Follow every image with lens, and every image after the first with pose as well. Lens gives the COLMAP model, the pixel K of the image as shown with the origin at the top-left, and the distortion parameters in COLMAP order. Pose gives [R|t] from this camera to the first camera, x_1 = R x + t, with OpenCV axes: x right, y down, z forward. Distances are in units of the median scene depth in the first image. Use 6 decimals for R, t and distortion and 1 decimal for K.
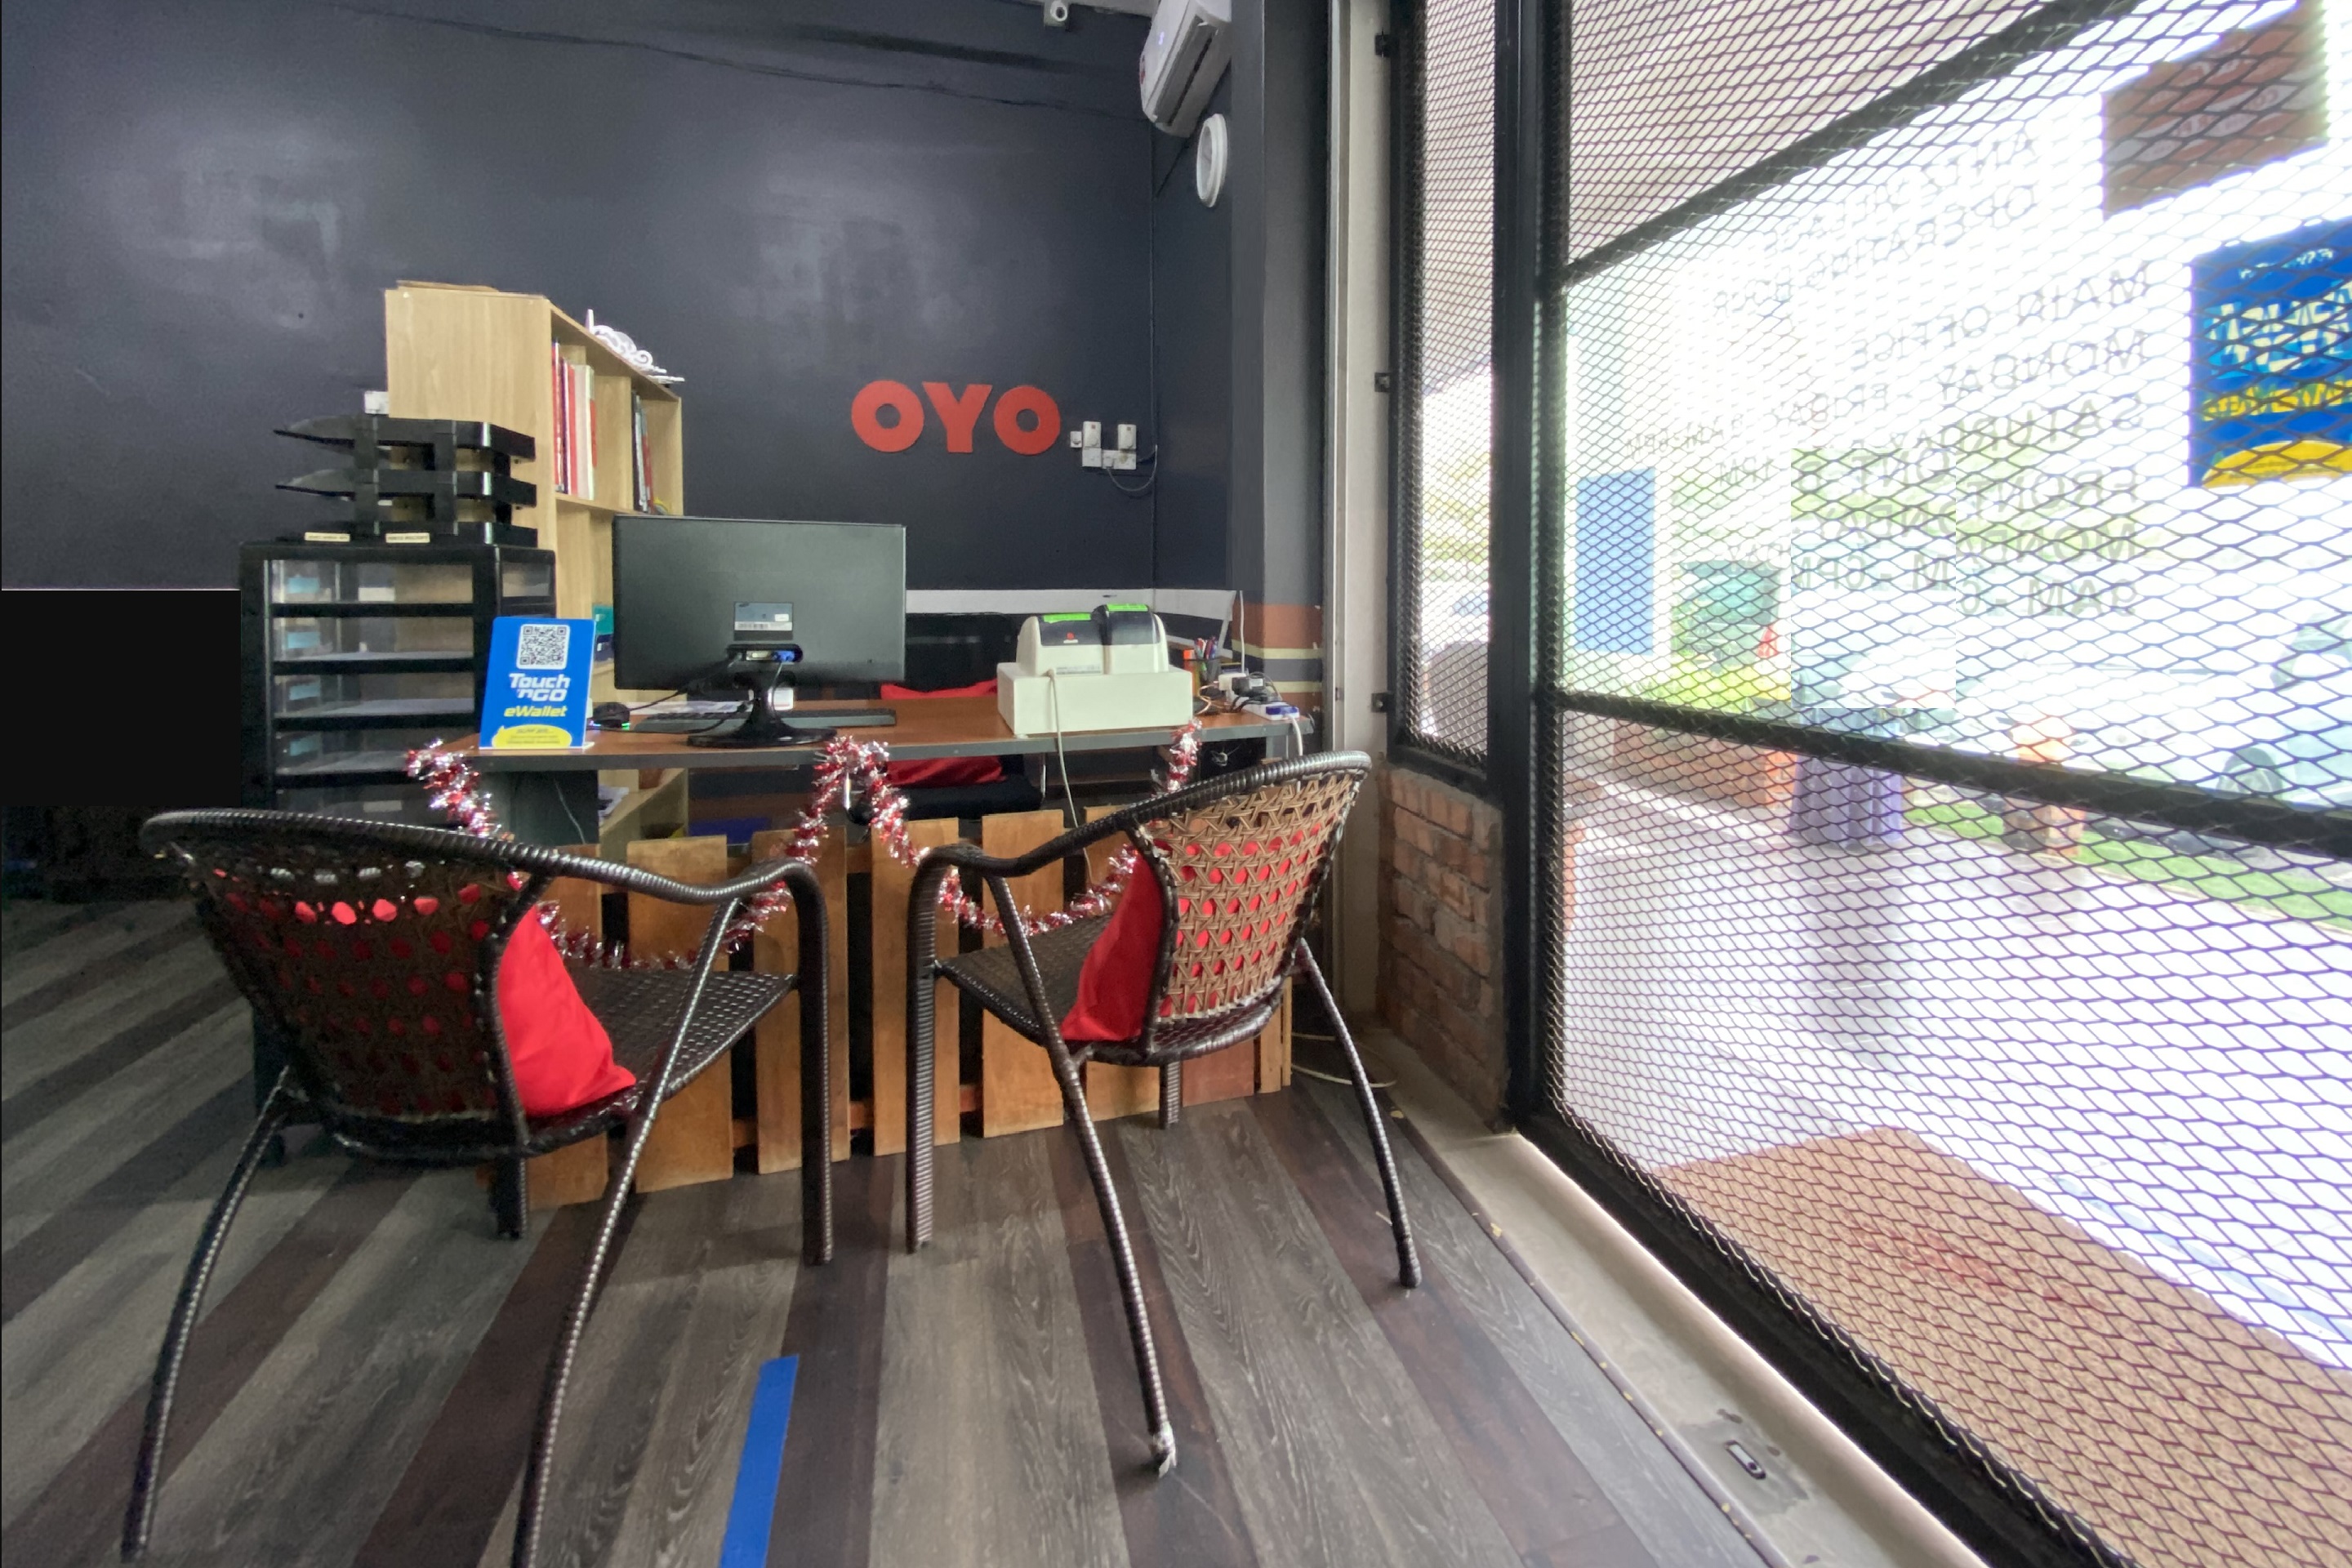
lens RADIAL K [[964.2, 0, 1173.4], [0, 964.2, 680.6], [0, 0, 1]] dist [0.014100, -0.019216]
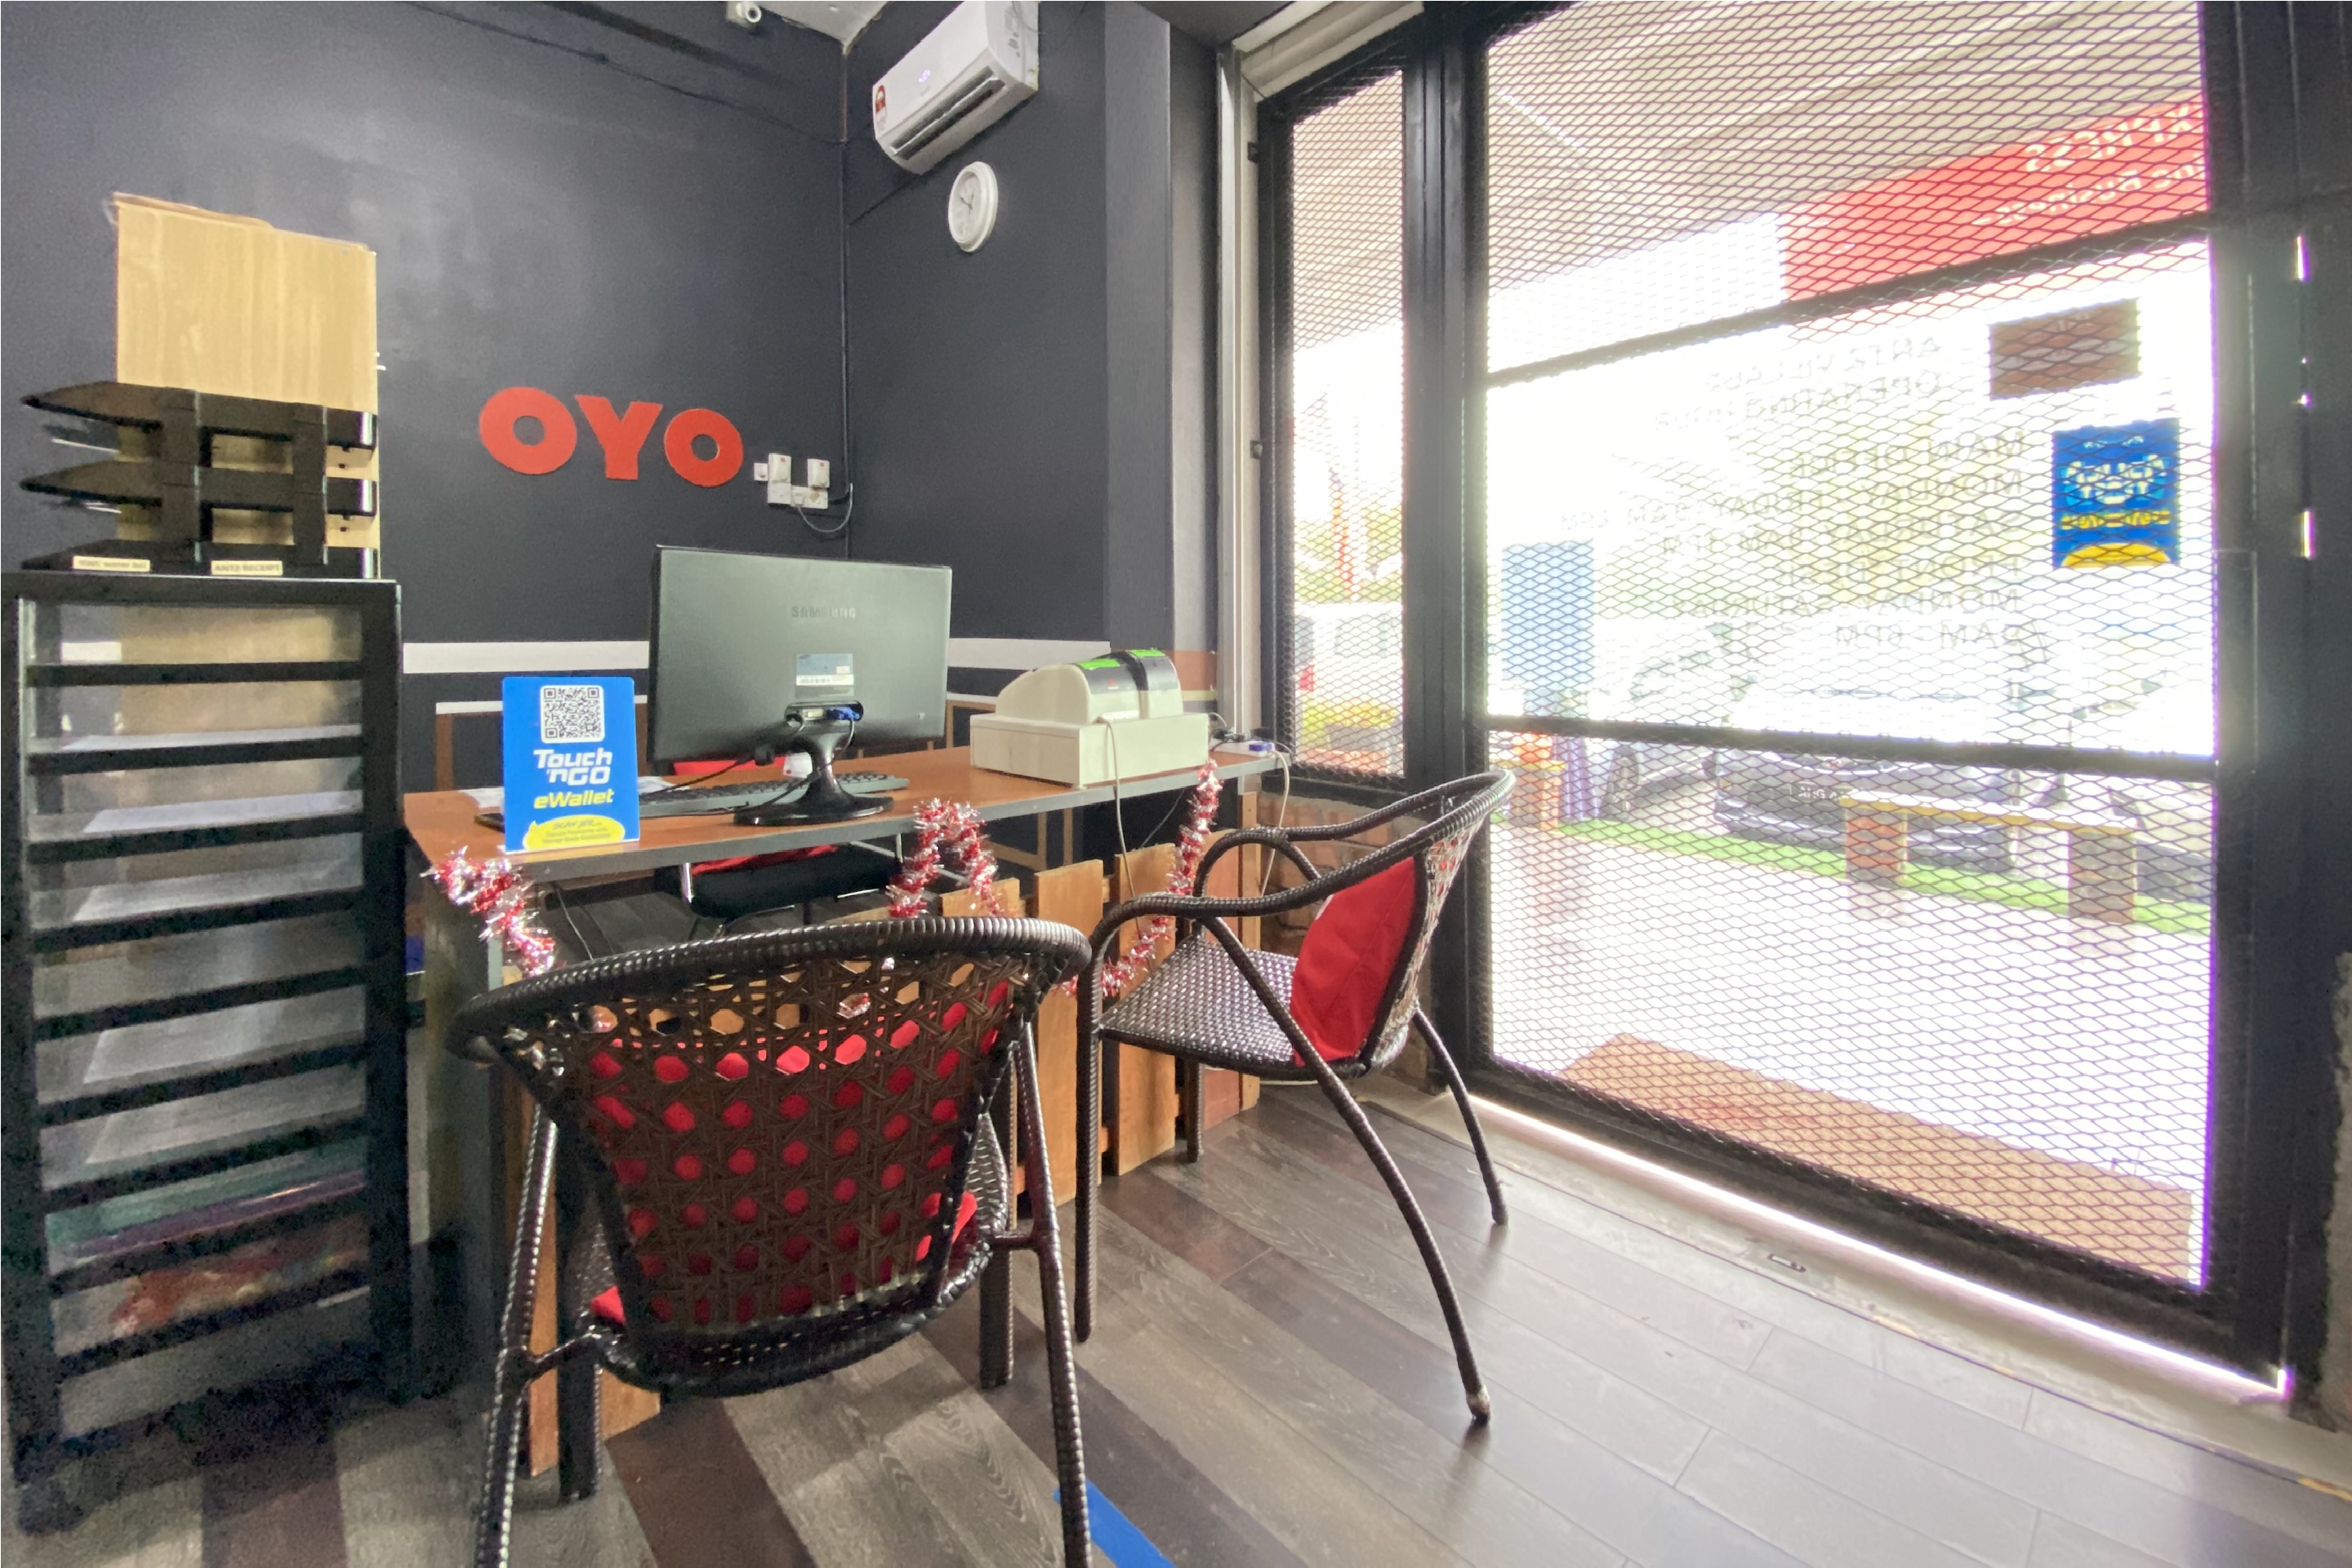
lens RADIAL K [[964.2, 0, 1173.4], [0, 964.2, 680.6], [0, 0, 1]] dist [0.014100, -0.019216]
pose [[0.892749, -0.027628, 0.449707, -0.506391], [0.049336, 0.998111, -0.036622, -0.008492], [-0.447845, 0.054881, 0.892425, 0.088309]]
